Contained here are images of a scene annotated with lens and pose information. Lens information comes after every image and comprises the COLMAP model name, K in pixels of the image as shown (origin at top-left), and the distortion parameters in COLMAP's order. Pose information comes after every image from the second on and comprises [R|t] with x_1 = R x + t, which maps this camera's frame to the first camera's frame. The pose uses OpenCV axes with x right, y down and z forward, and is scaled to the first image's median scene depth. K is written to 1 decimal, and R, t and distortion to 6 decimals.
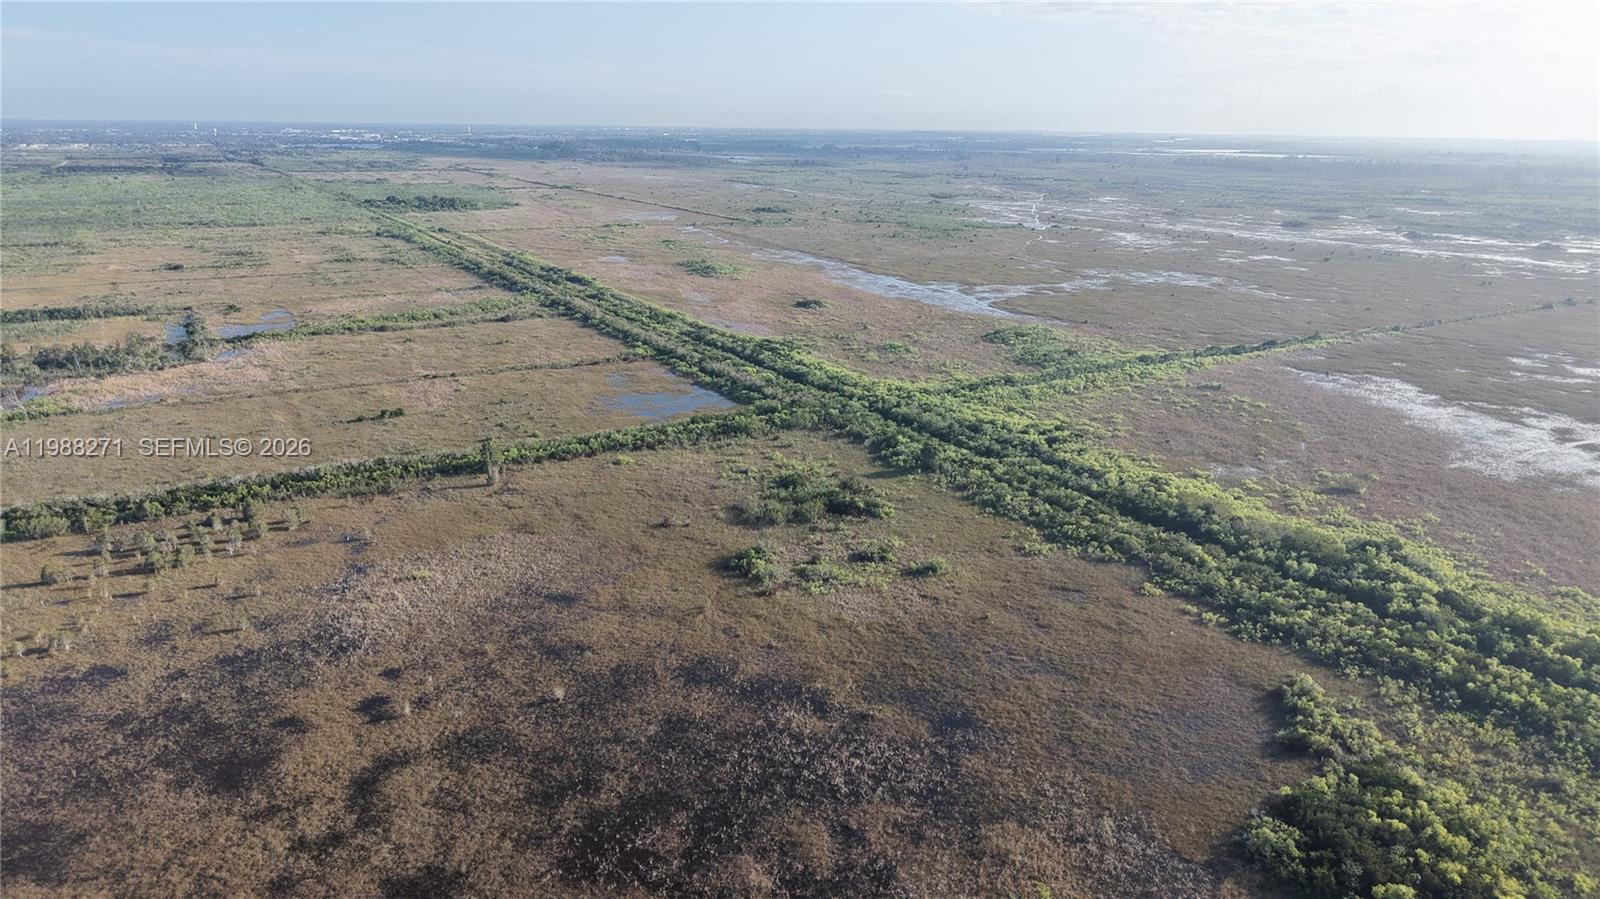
lens RADIAL K [[1065.7, 0, 800.2], [0, 1065.7, 456.0], [0, 0, 1]] dist [0.030655, -0.034225]
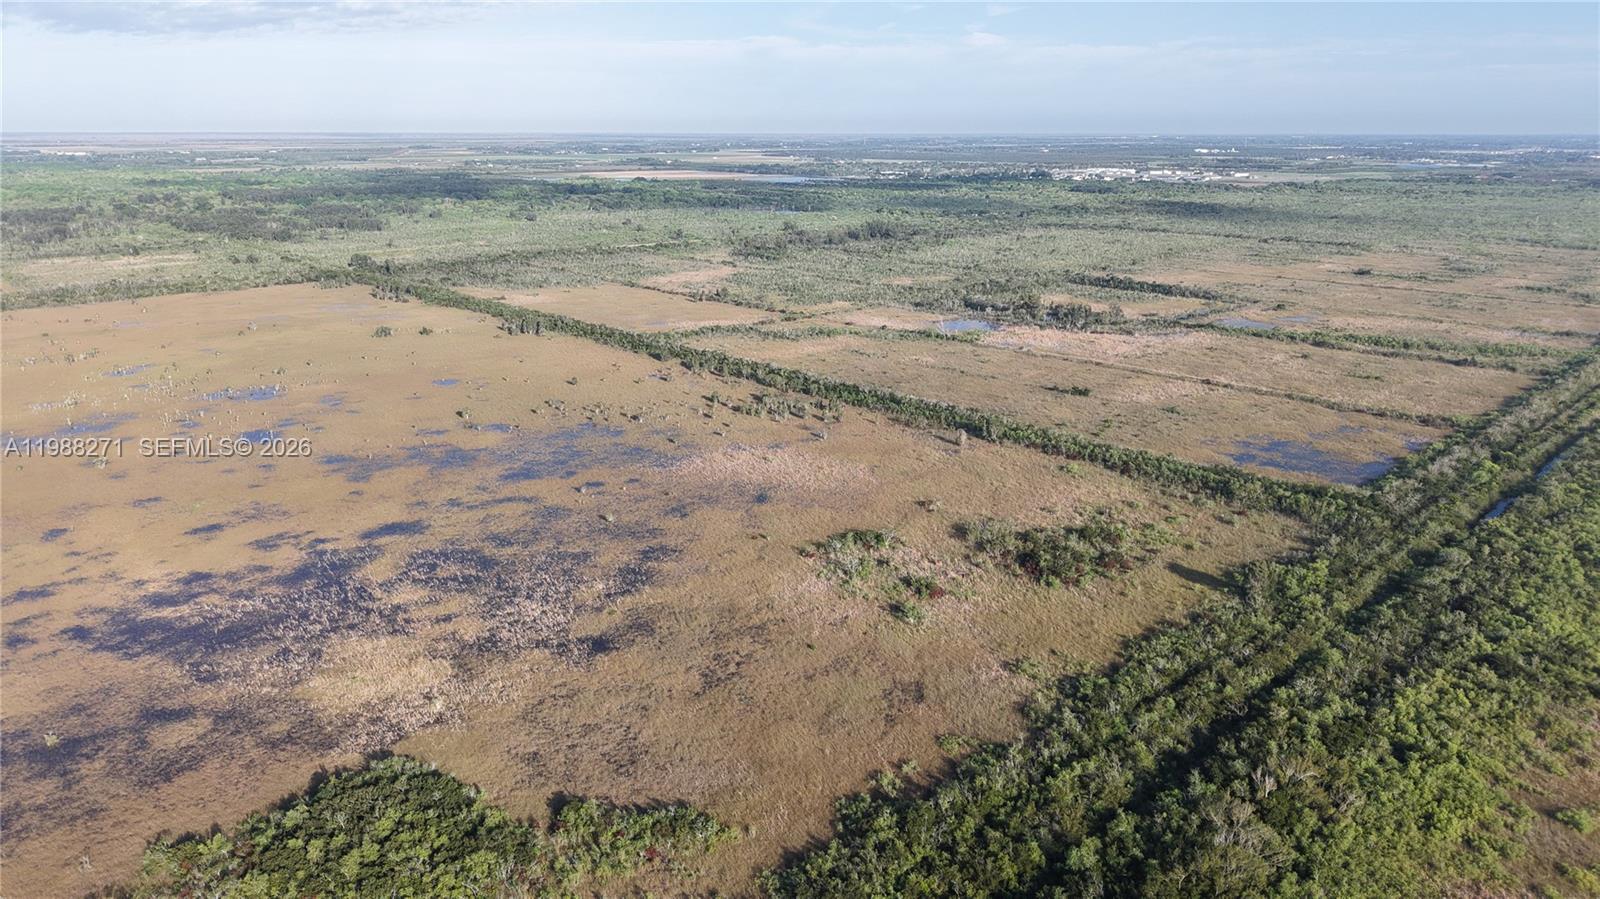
lens RADIAL K [[1065.7, 0, 801.3], [0, 1065.7, 454.7], [0, 0, 1]] dist [0.030655, -0.034225]
pose [[0.234987, 0.272294, -0.933079, 0.764667], [-0.286606, 0.936690, 0.201169, -0.148757], [0.928783, 0.220154, 0.298151, 0.511912]]
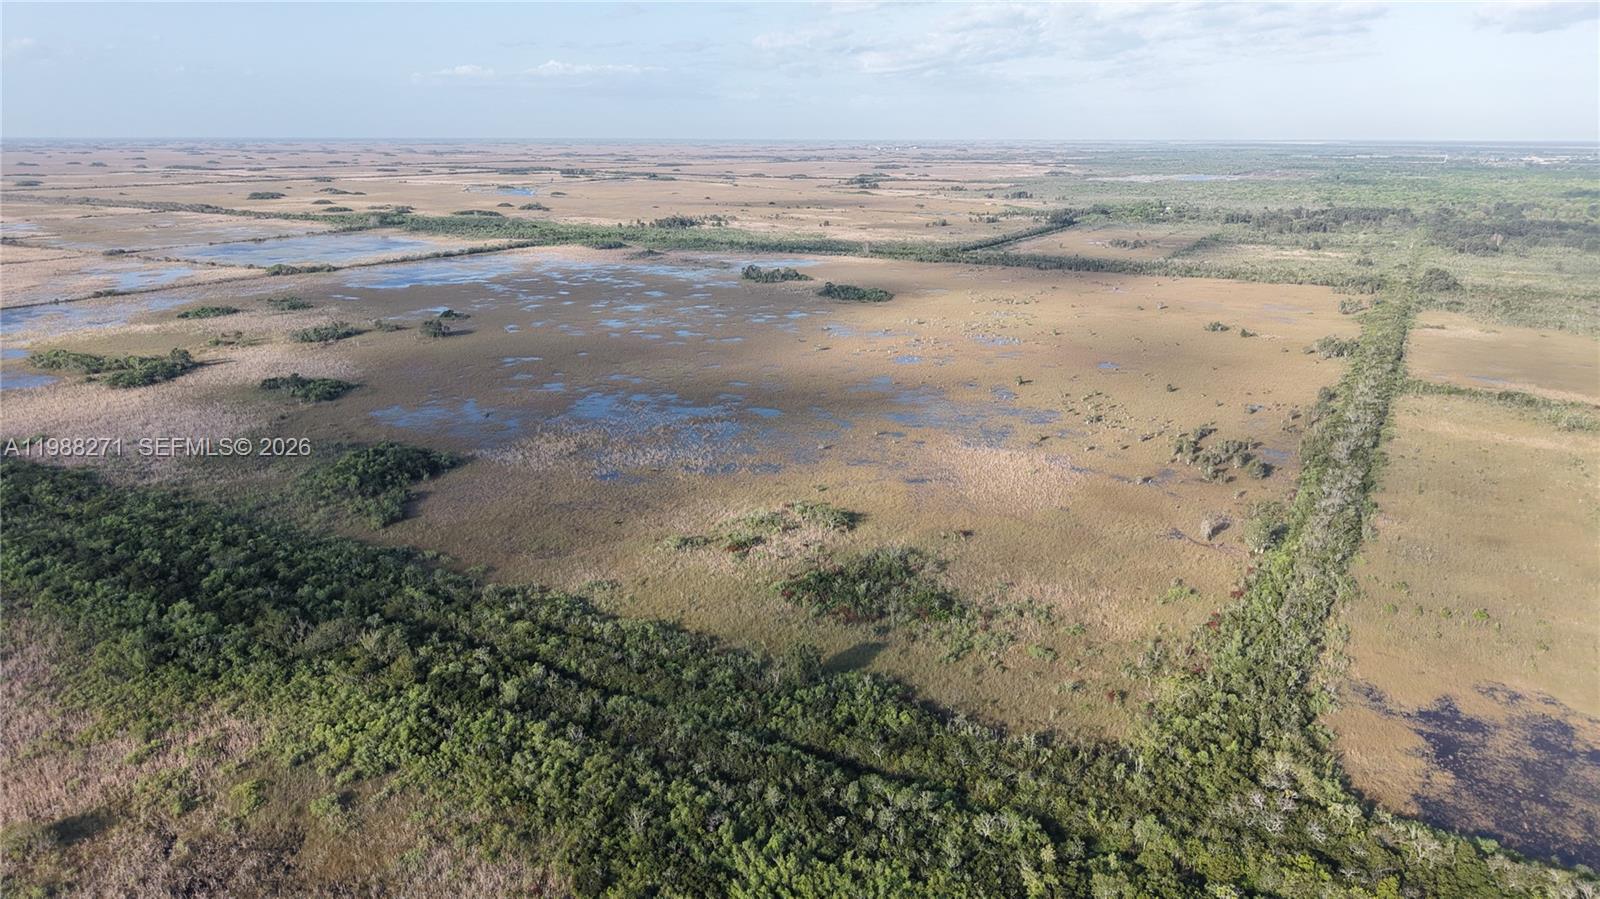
lens RADIAL K [[1065.7, 0, 798.6], [0, 1065.7, 457.5], [0, 0, 1]] dist [0.030655, -0.034225]
pose [[-0.872149, 0.127086, -0.472446, 0.429600], [-0.158430, 0.840274, 0.518498, -0.448695], [0.462878, 0.527057, -0.712710, 1.479120]]
